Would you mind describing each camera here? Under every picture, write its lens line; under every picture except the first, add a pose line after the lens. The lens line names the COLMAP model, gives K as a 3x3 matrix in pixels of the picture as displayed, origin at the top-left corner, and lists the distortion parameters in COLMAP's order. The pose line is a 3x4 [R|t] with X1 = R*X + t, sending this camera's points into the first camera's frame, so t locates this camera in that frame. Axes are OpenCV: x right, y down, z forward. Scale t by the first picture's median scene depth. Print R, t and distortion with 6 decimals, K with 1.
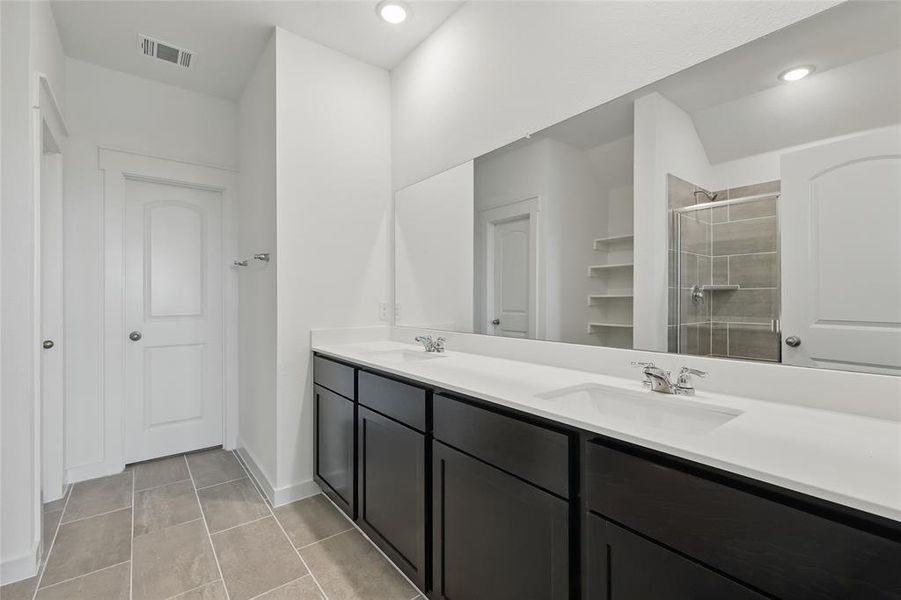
lens RADIAL K [[395.9, 0, 450.0], [0, 395.9, 298.8], [0, 0, 1]] dist [0.001788, 0.000523]
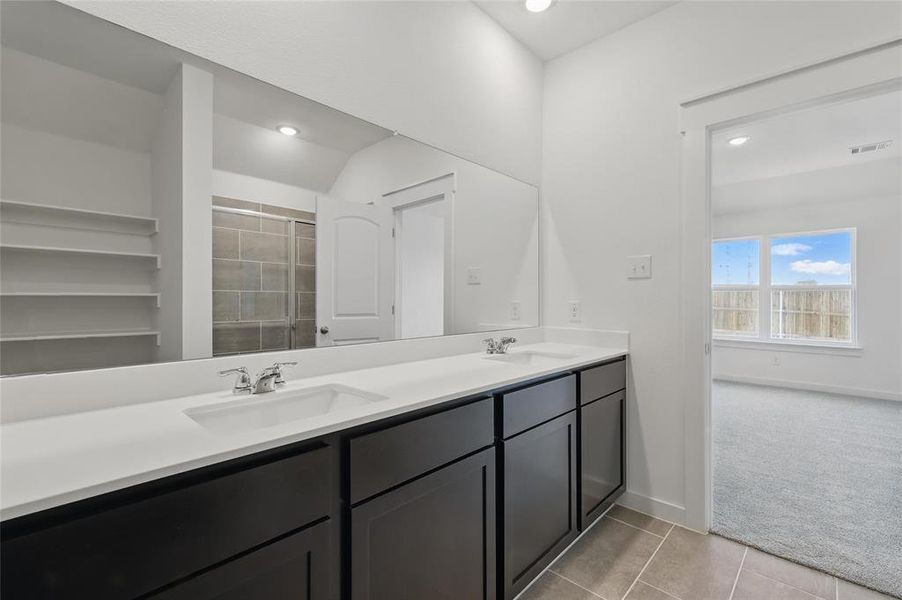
lens RADIAL K [[396.3, 0, 450.5], [0, 396.3, 298.7], [0, 0, 1]] dist [0.001788, 0.000523]
pose [[-0.140319, 0.005637, 0.990090, -0.593122], [-0.000550, 0.999983, -0.005771, 0.003753], [-0.990106, -0.001354, -0.140314, 0.752128]]
